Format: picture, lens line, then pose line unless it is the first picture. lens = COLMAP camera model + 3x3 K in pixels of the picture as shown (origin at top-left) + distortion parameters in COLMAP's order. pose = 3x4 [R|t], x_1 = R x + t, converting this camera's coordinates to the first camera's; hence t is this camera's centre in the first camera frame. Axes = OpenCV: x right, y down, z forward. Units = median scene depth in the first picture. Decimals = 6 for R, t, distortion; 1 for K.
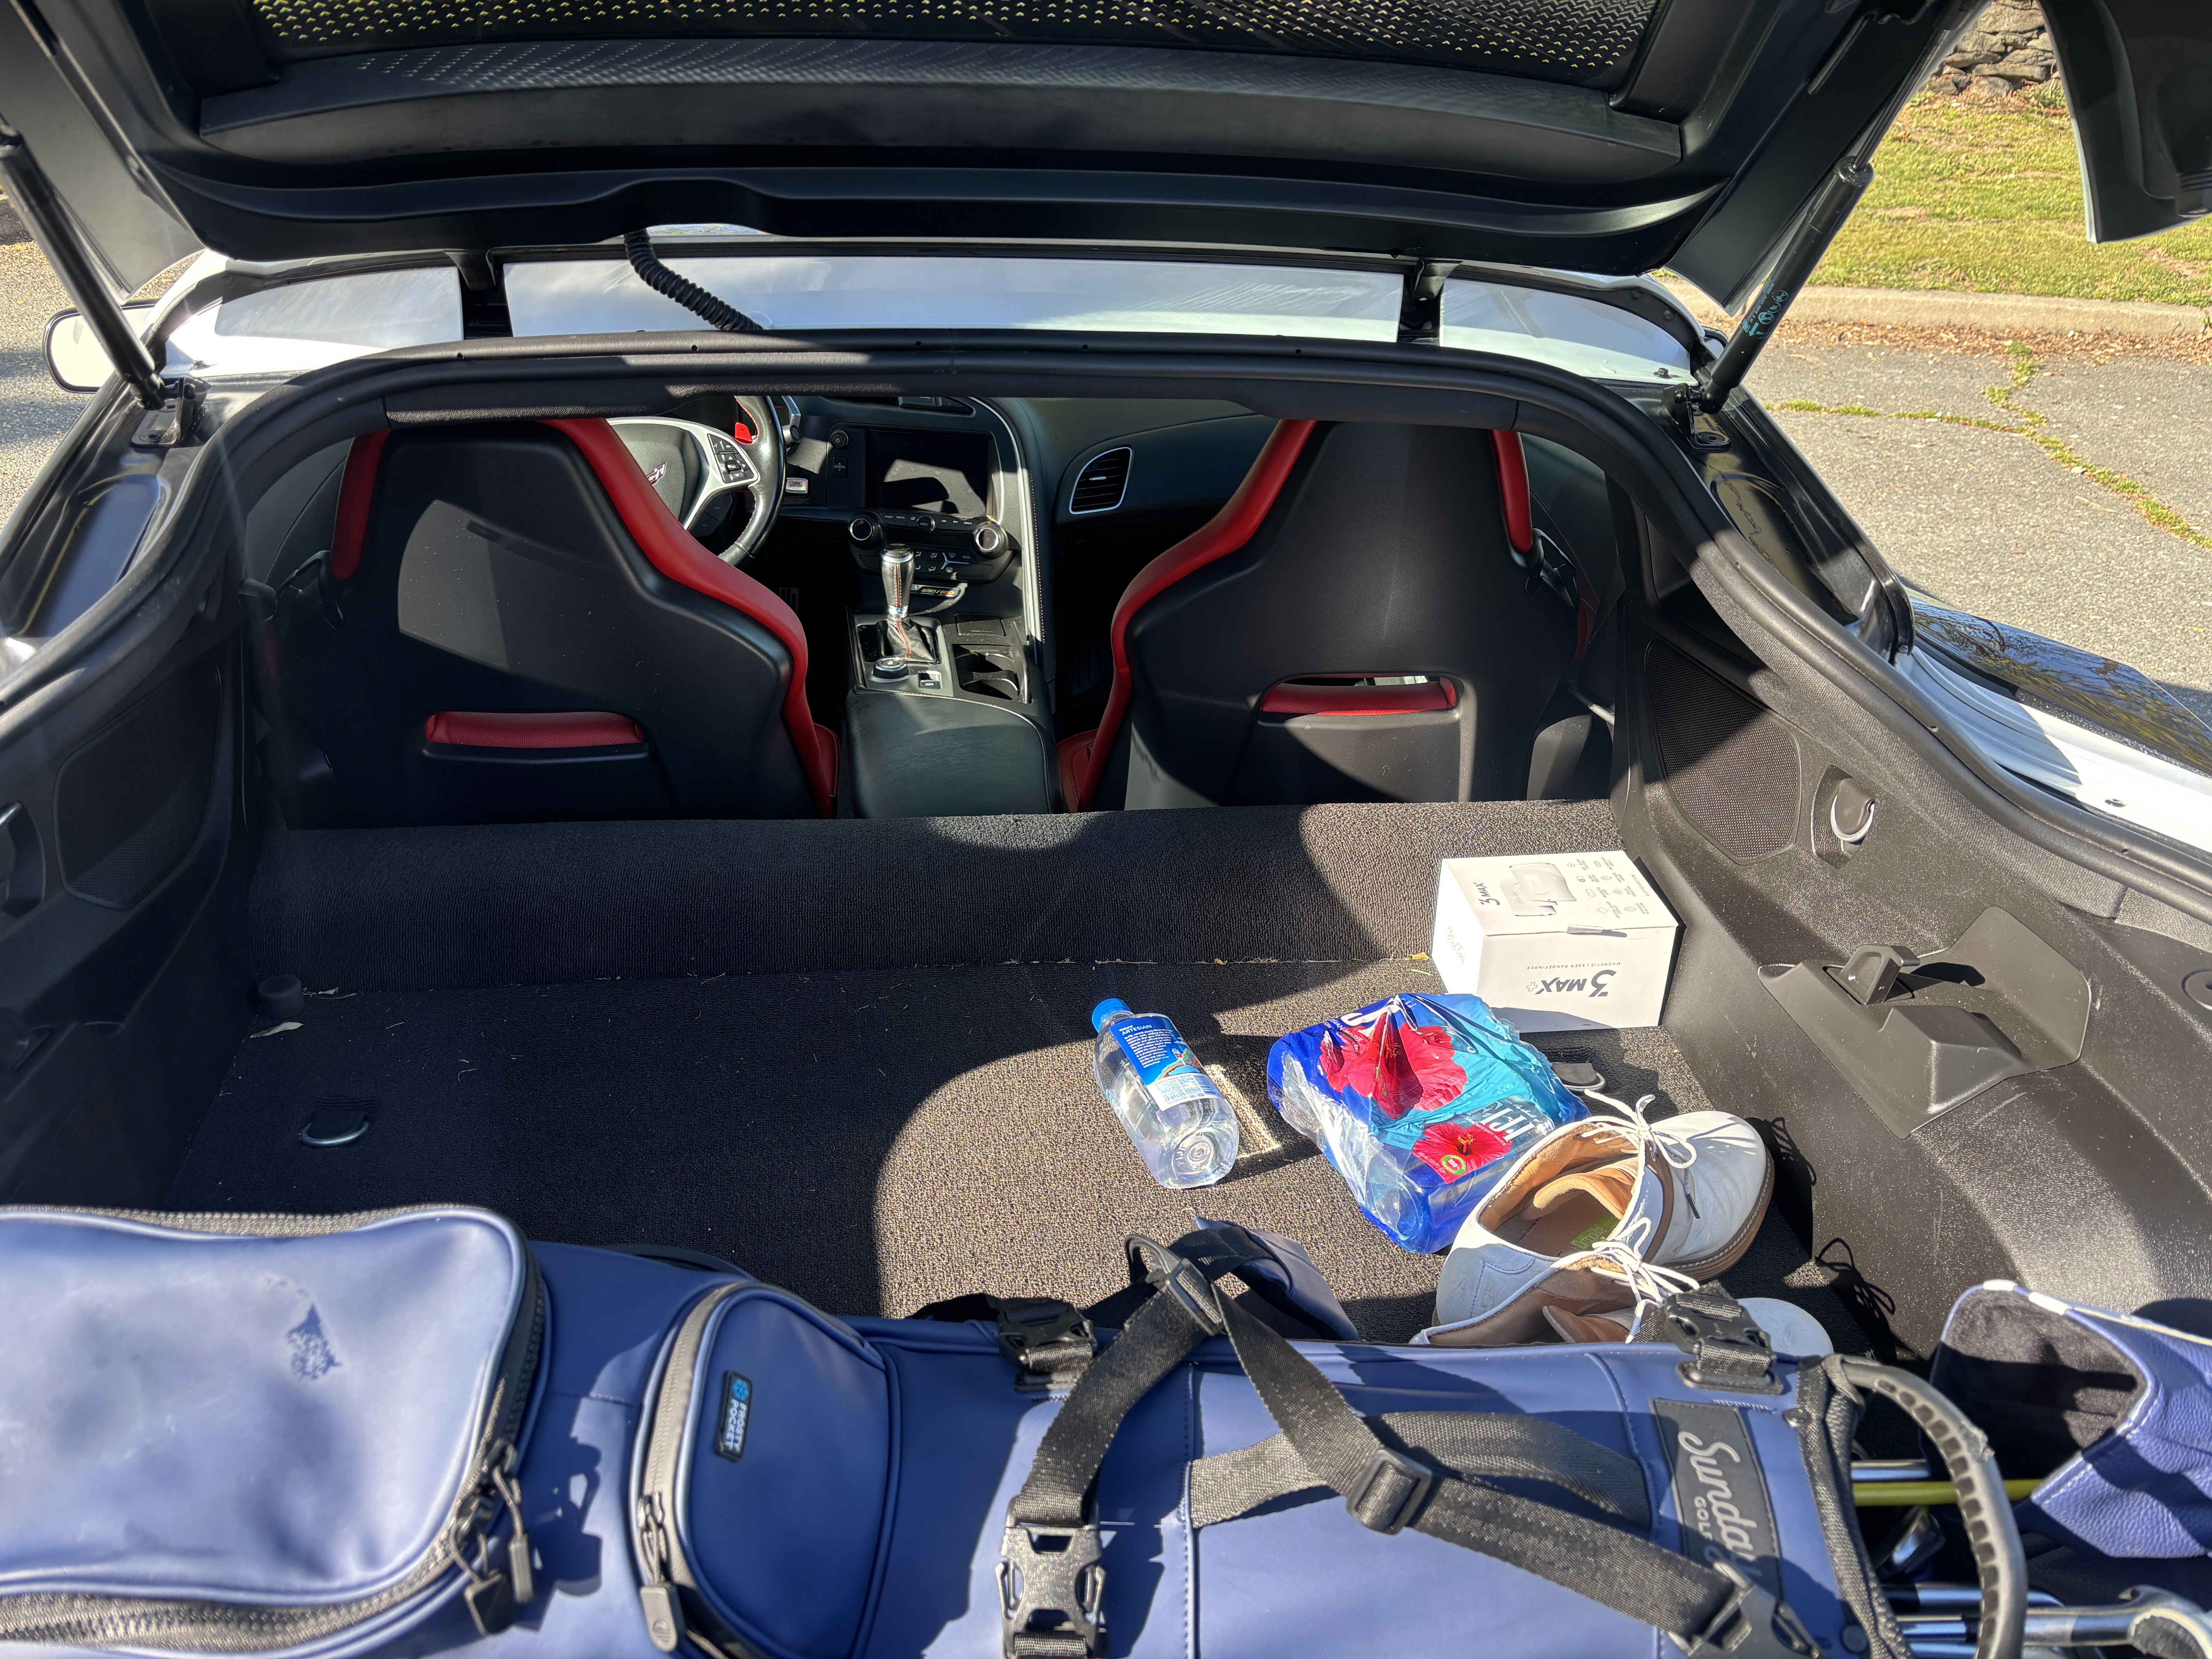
lens RADIAL K [[1640.6, 0, 1074.9], [0, 1640.6, 833.9], [0, 0, 1]] dist [0.006213, 0.000237]
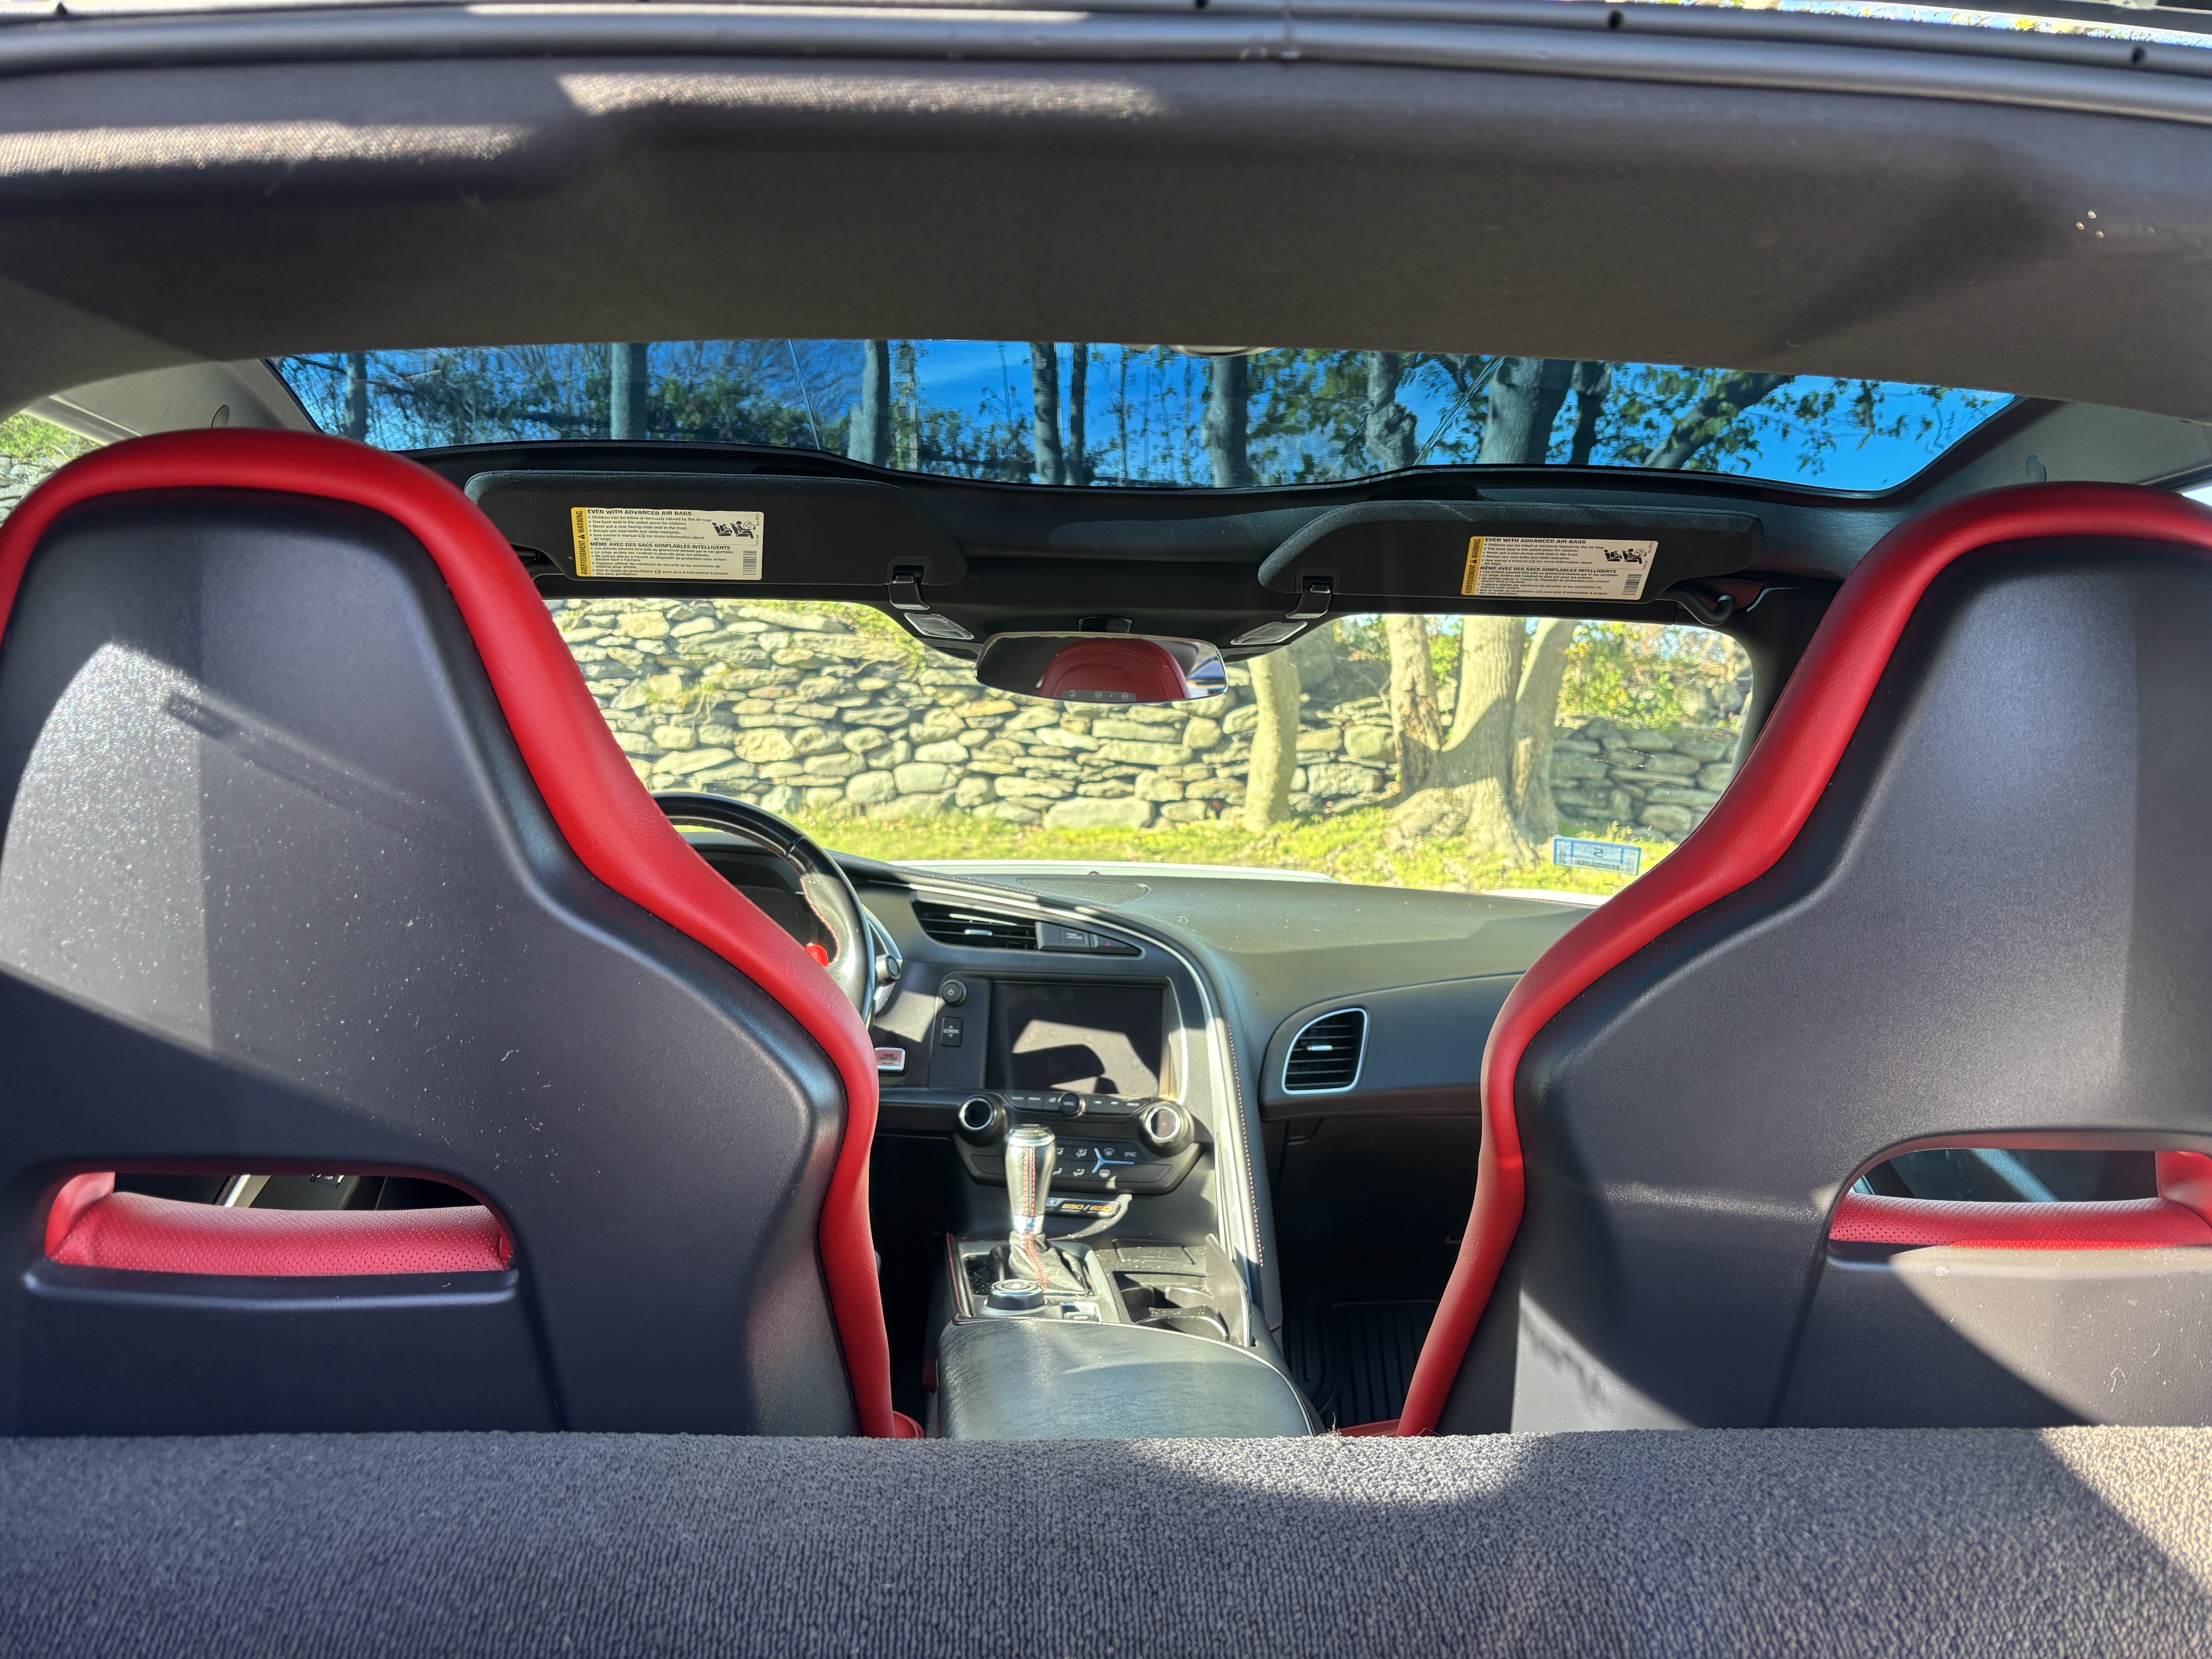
lens RADIAL K [[1640.6, 0, 1074.9], [0, 1640.6, 833.9], [0, 0, 1]] dist [0.006213, 0.000237]
pose [[0.998171, -0.009052, -0.059778, -0.048776], [-0.020118, 0.882660, -0.469581, 0.032696], [0.057014, 0.469925, 0.880863, 0.352880]]
